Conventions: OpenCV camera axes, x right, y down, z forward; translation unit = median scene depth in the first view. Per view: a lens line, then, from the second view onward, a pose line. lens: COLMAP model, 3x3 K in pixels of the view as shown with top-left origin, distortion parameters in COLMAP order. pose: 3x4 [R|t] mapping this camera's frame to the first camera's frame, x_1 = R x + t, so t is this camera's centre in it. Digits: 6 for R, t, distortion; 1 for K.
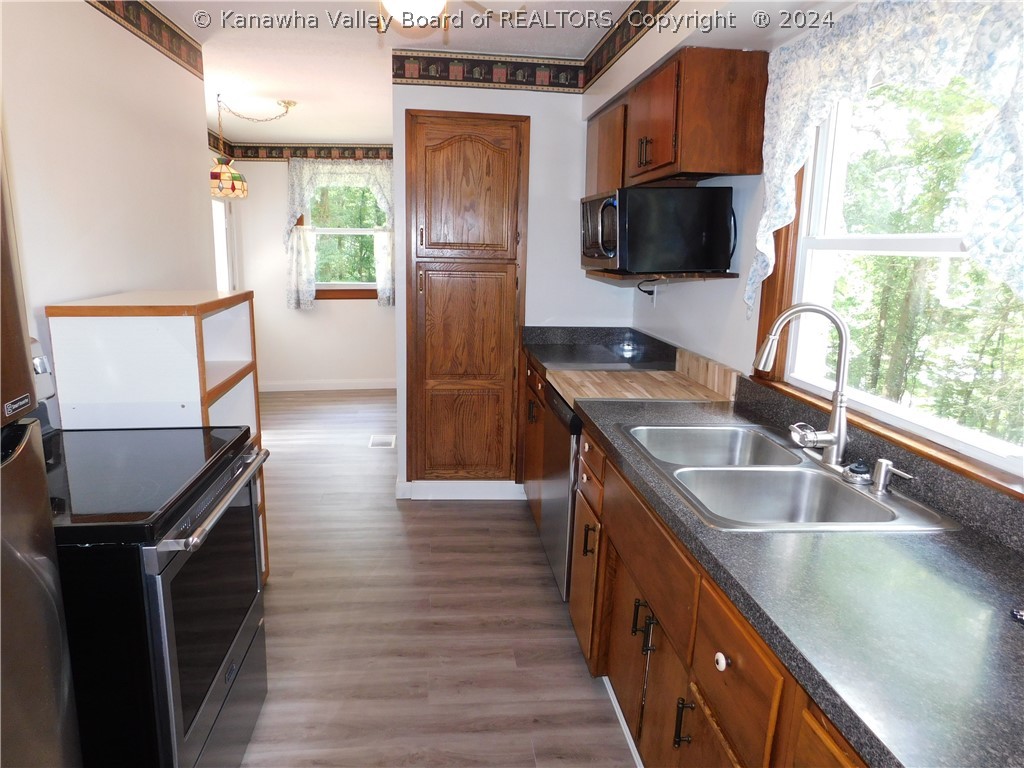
lens RADIAL K [[687.7, 0, 514.9], [0, 687.7, 378.6], [0, 0, 1]] dist [-0.000949, 0.002514]
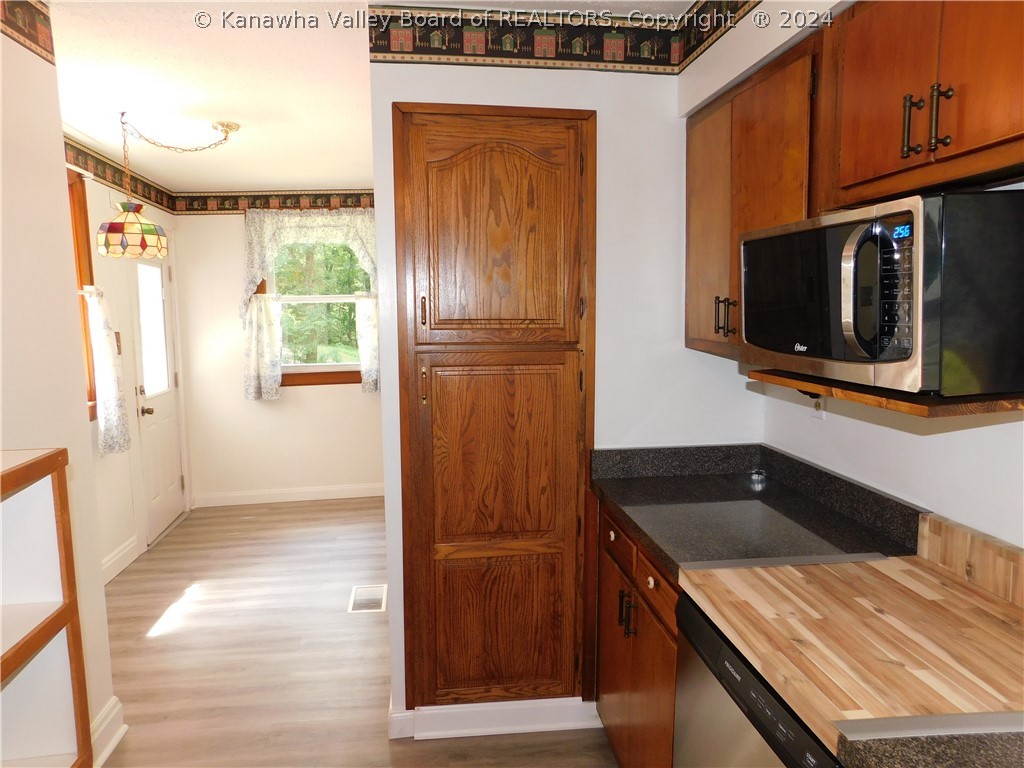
lens RADIAL K [[687.7, 0, 509.3], [0, 687.7, 387.8], [0, 0, 1]] dist [-0.000949, 0.002514]
pose [[0.999527, -0.030449, 0.004416, -0.061405], [0.030680, 0.997177, -0.068533, -0.090166], [-0.002317, 0.068636, 0.997639, 0.381114]]
